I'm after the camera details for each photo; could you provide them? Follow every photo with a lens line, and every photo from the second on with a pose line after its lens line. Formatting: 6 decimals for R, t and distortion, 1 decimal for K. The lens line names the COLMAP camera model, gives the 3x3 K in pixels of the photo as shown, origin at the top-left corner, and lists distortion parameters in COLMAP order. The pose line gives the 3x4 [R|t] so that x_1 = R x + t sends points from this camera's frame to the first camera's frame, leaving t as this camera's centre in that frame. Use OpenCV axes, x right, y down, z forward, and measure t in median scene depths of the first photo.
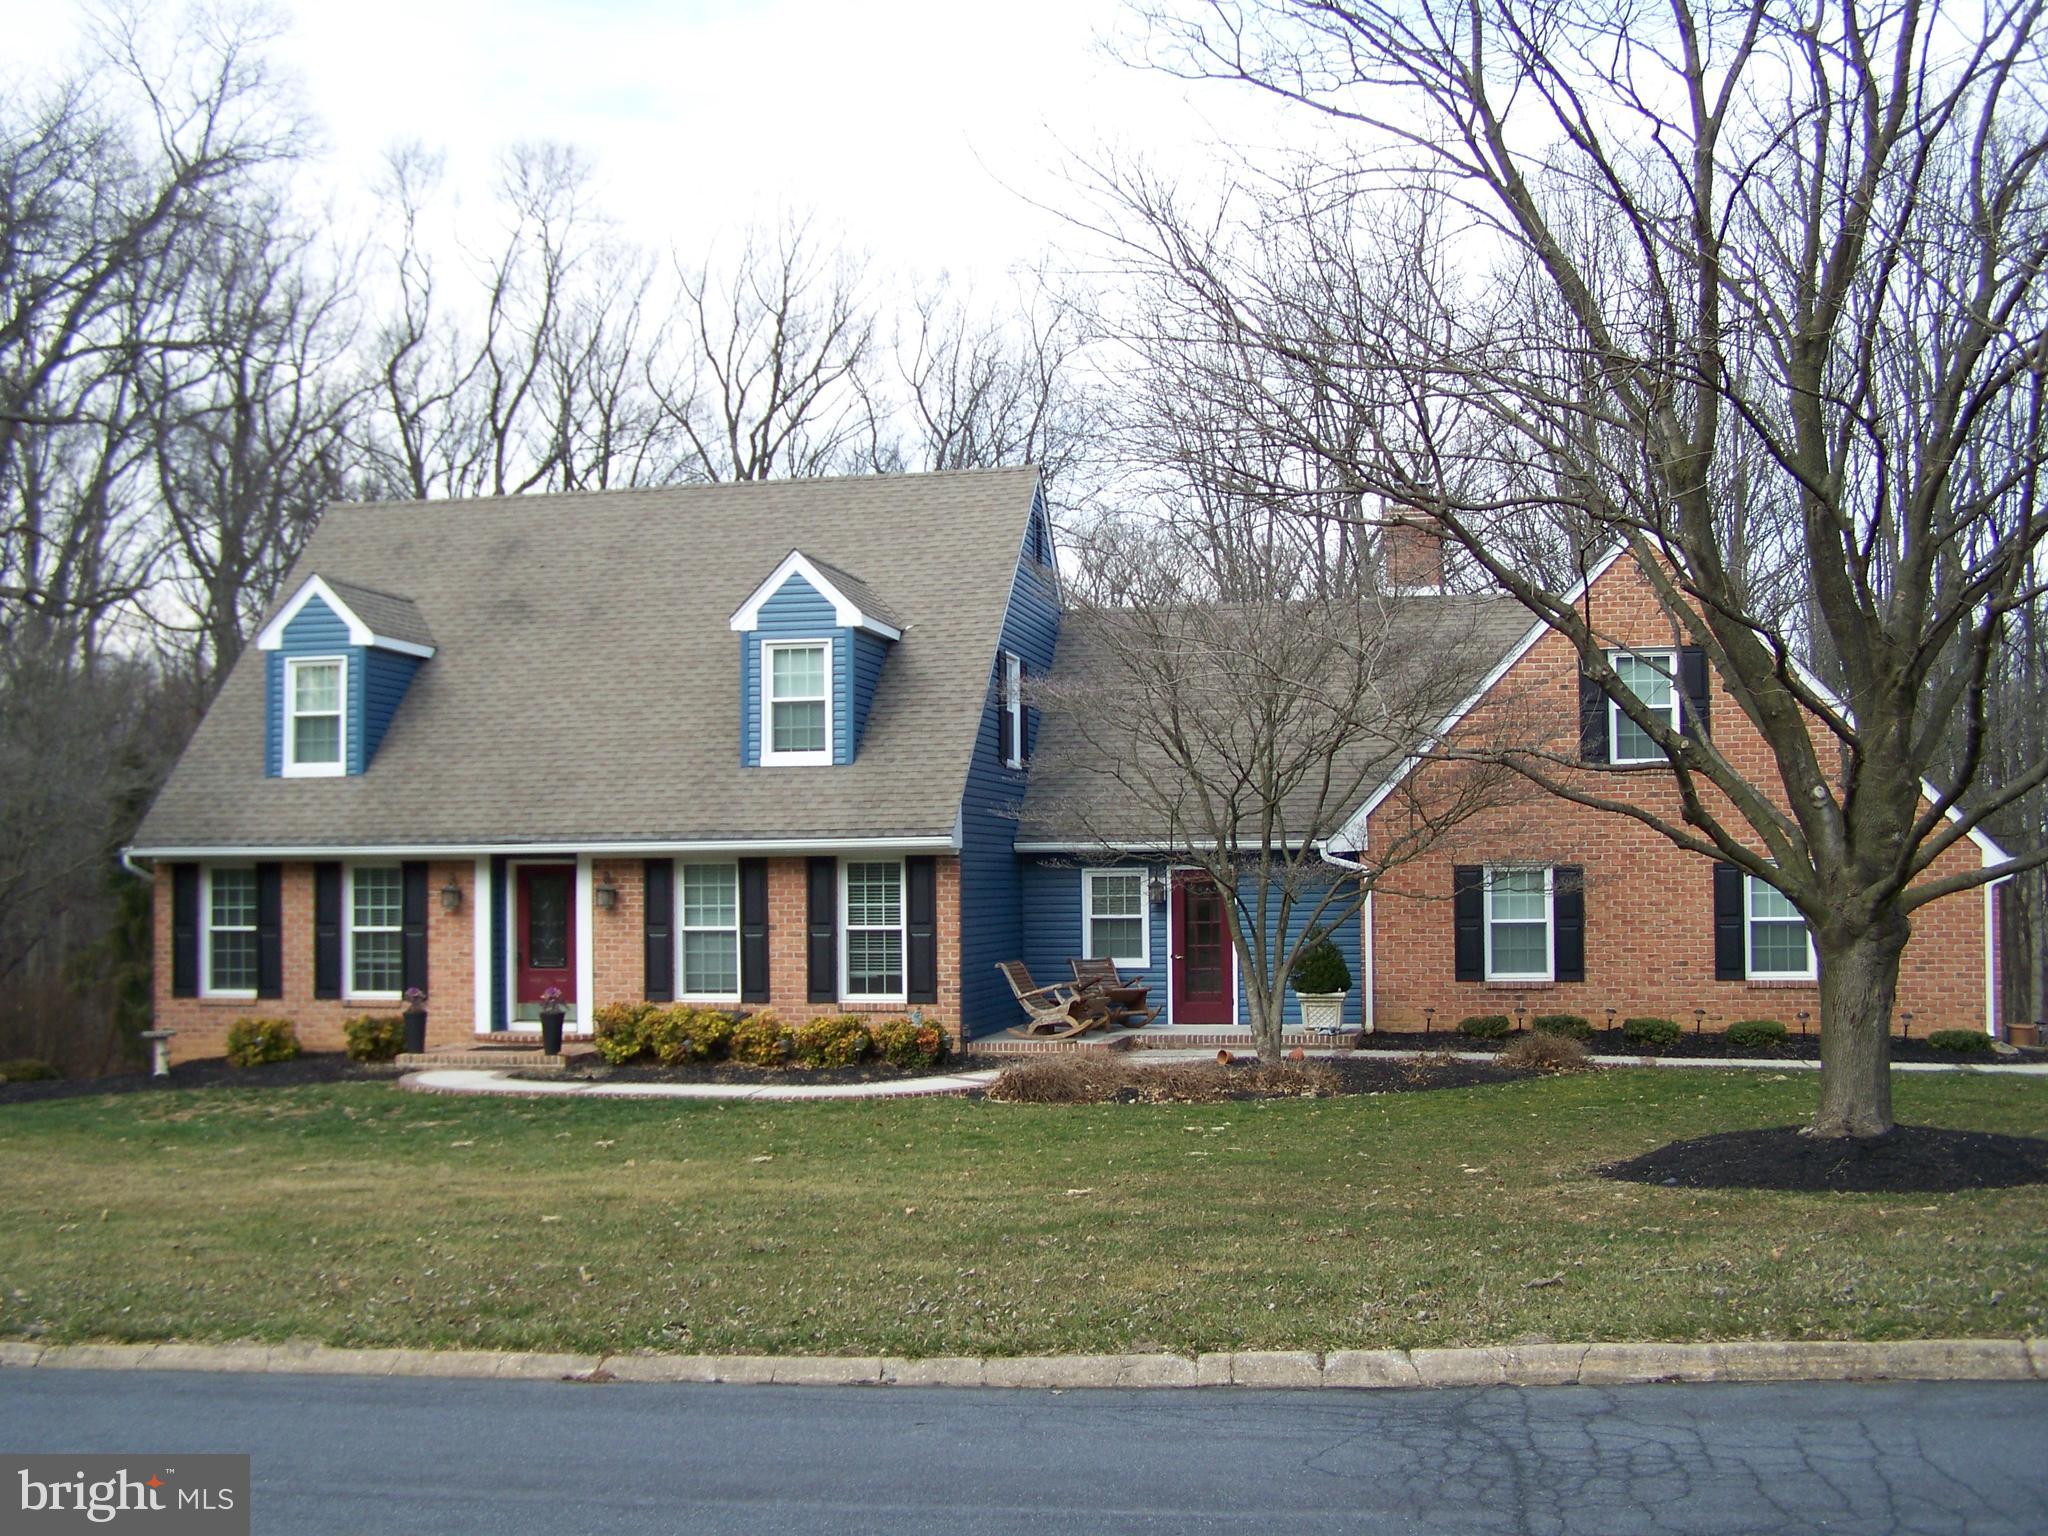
lens RADIAL K [[2335.8, 0, 1001.5], [0, 2335.8, 792.7], [0, 0, 1]] dist [-0.143135, 0.212382]
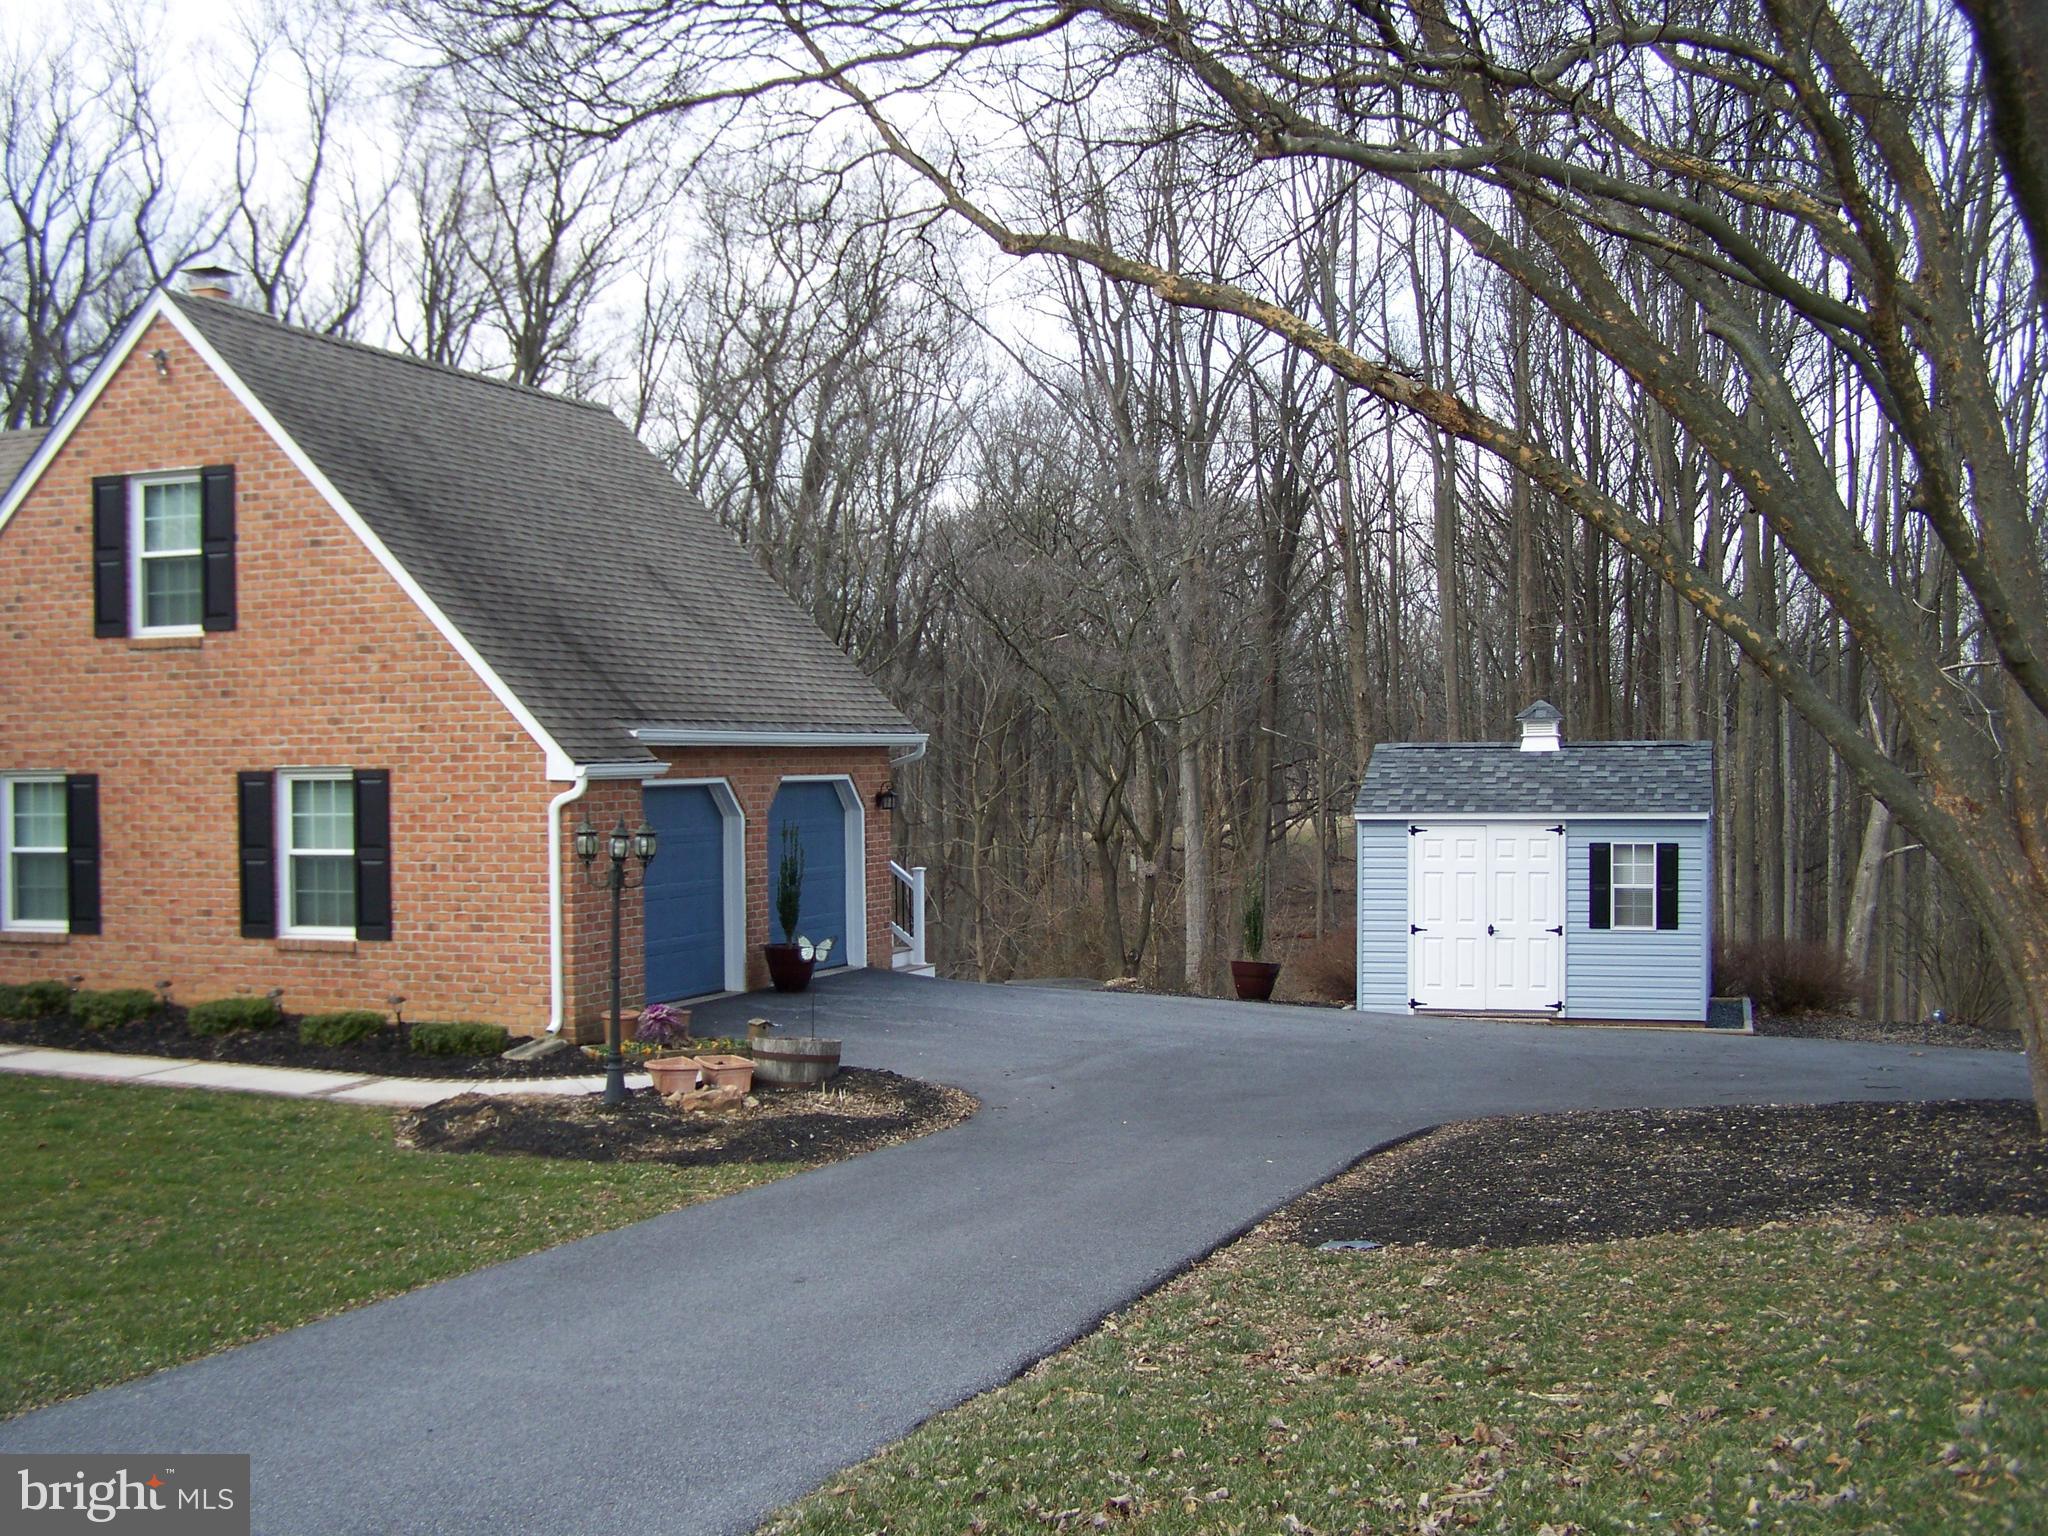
lens RADIAL K [[2352.7, 0, 966.9], [0, 2352.7, 769.6], [0, 0, 1]] dist [-0.243590, 0.526530]
pose [[0.989258, -0.002726, -0.146157, 0.625854], [0.008354, 0.999246, 0.037906, 0.004714], [0.145944, -0.038720, 0.988535, 0.328735]]
